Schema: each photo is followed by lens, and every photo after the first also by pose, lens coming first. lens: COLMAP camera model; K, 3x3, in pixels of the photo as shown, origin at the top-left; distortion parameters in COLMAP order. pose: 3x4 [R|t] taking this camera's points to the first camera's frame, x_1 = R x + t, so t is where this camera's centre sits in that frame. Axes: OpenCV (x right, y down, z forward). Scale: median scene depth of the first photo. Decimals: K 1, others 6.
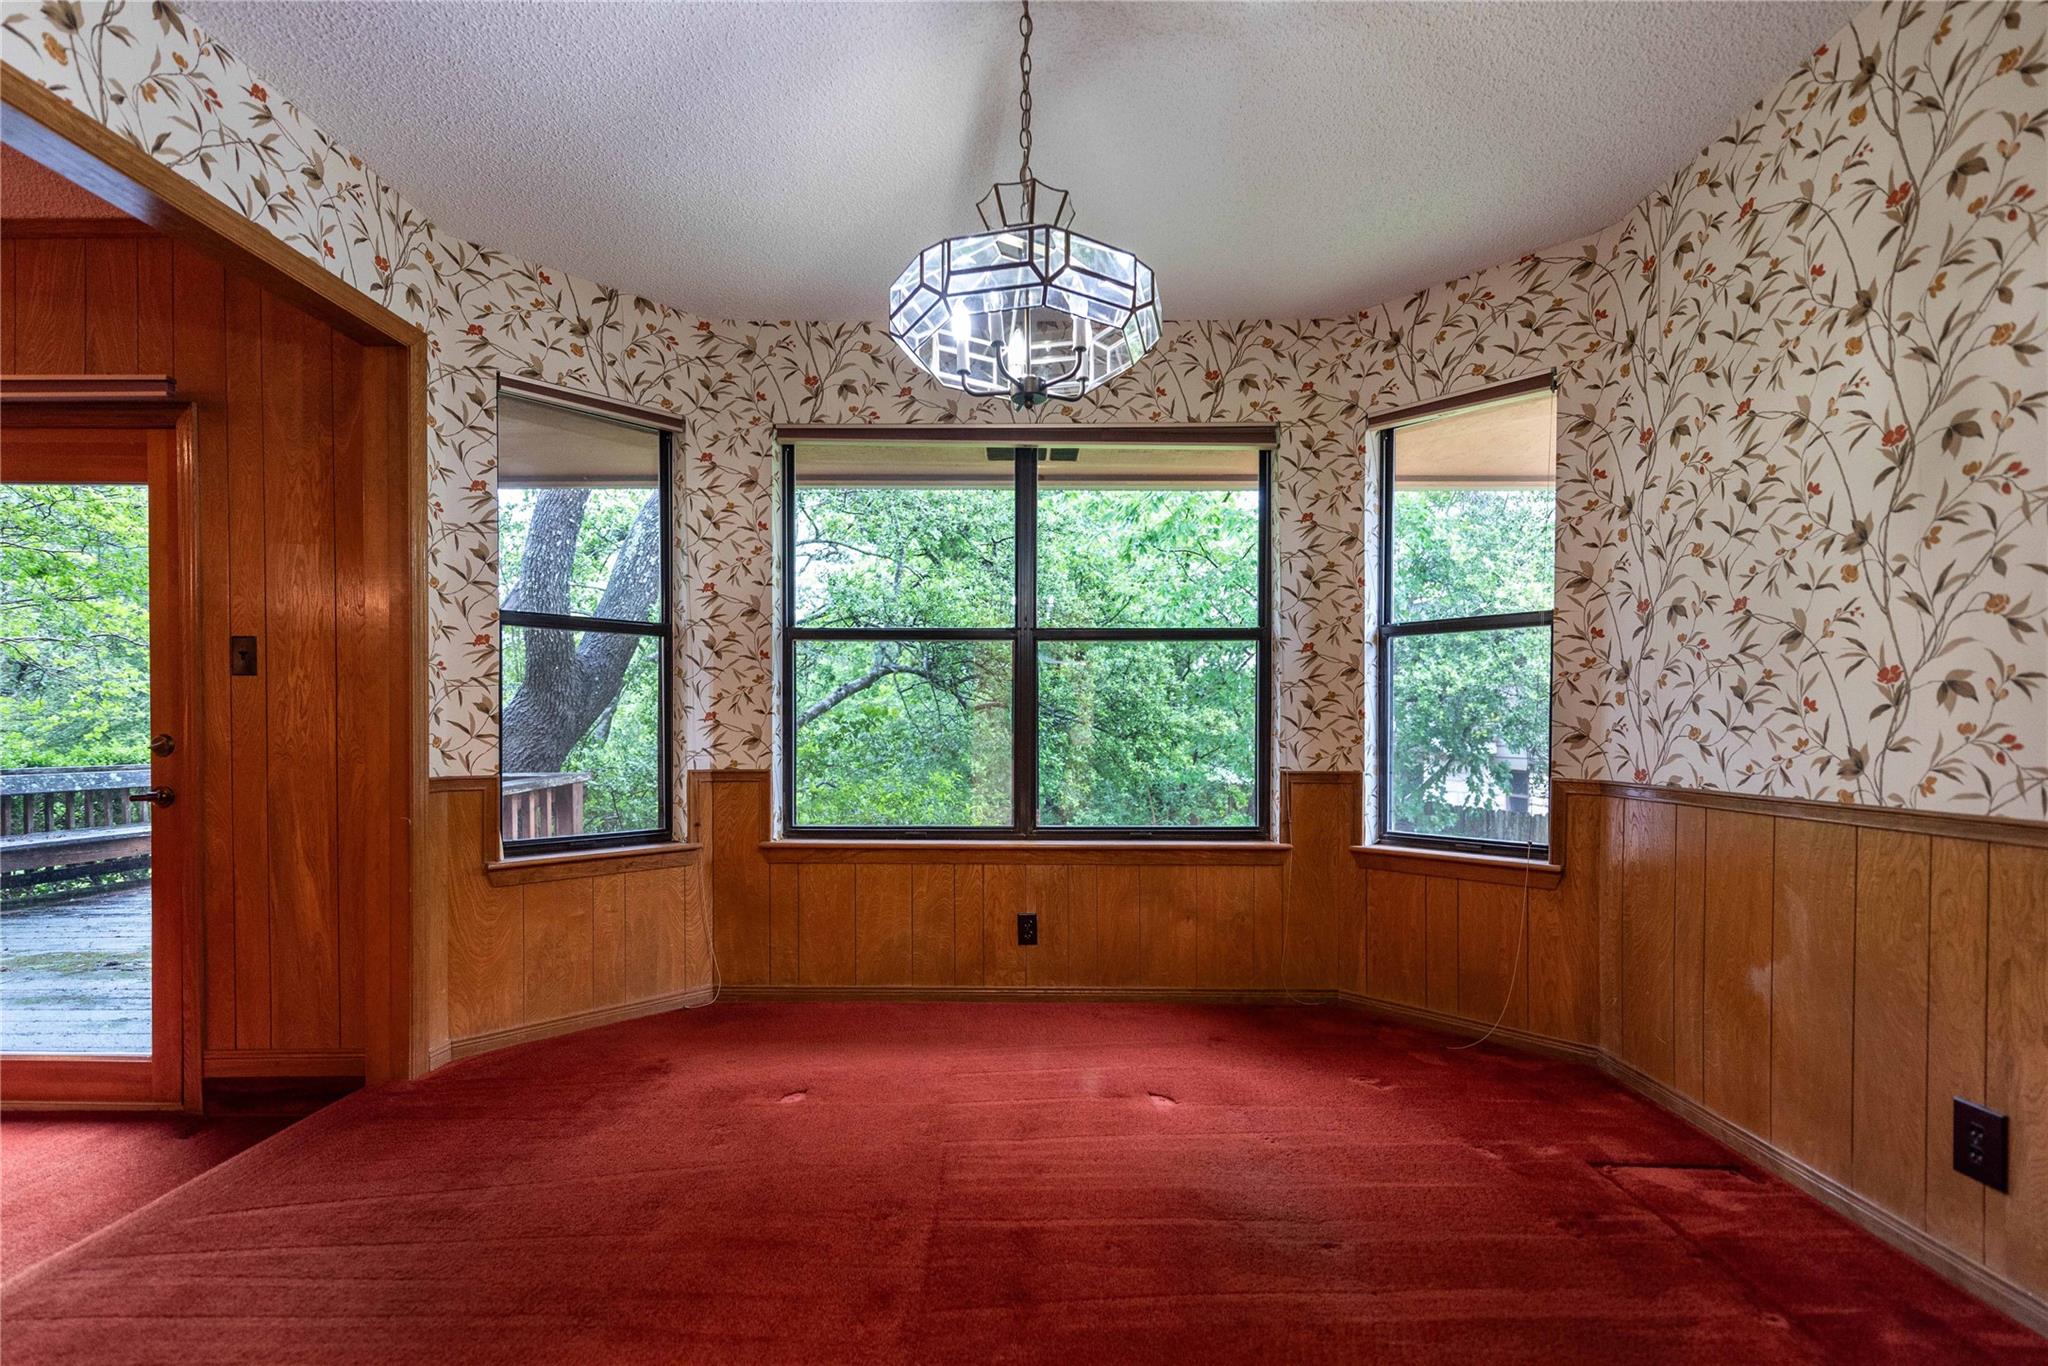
lens RADIAL K [[905.9, 0, 1025.4], [0, 905.9, 746.4], [0, 0, 1]] dist [0.001346, -0.000327]
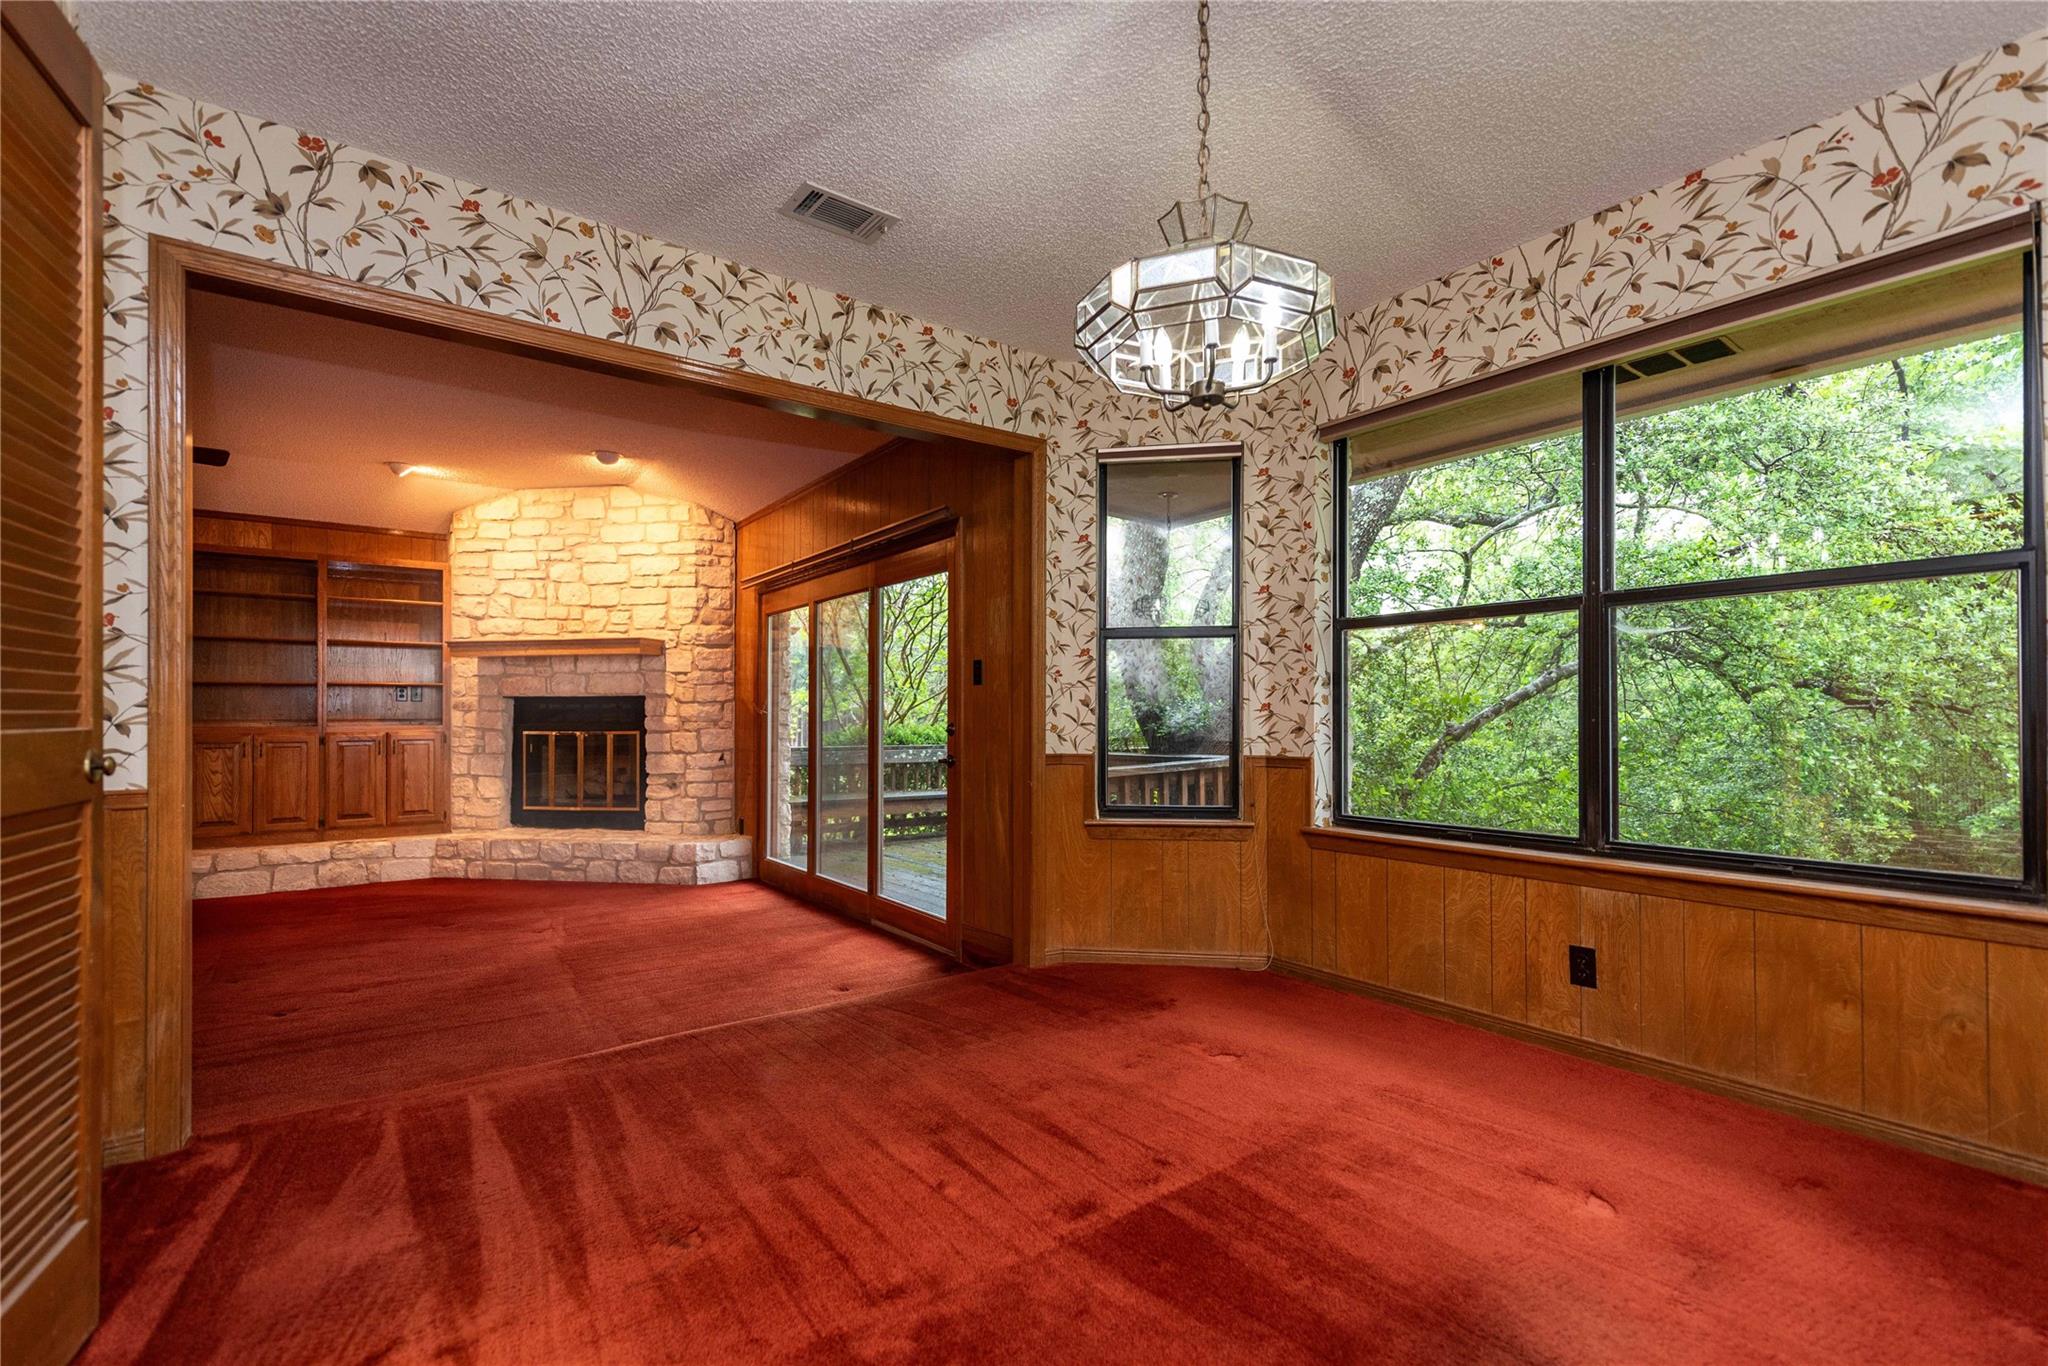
lens RADIAL K [[911.3, 0, 1023.6], [0, 911.3, 716.5], [0, 0, 1]] dist [-0.001392, -0.000512]
pose [[0.585362, -0.003756, -0.810764, 0.376847], [-0.013021, 0.999817, -0.014033, -0.002538], [0.810668, 0.018772, 0.585205, 0.121127]]
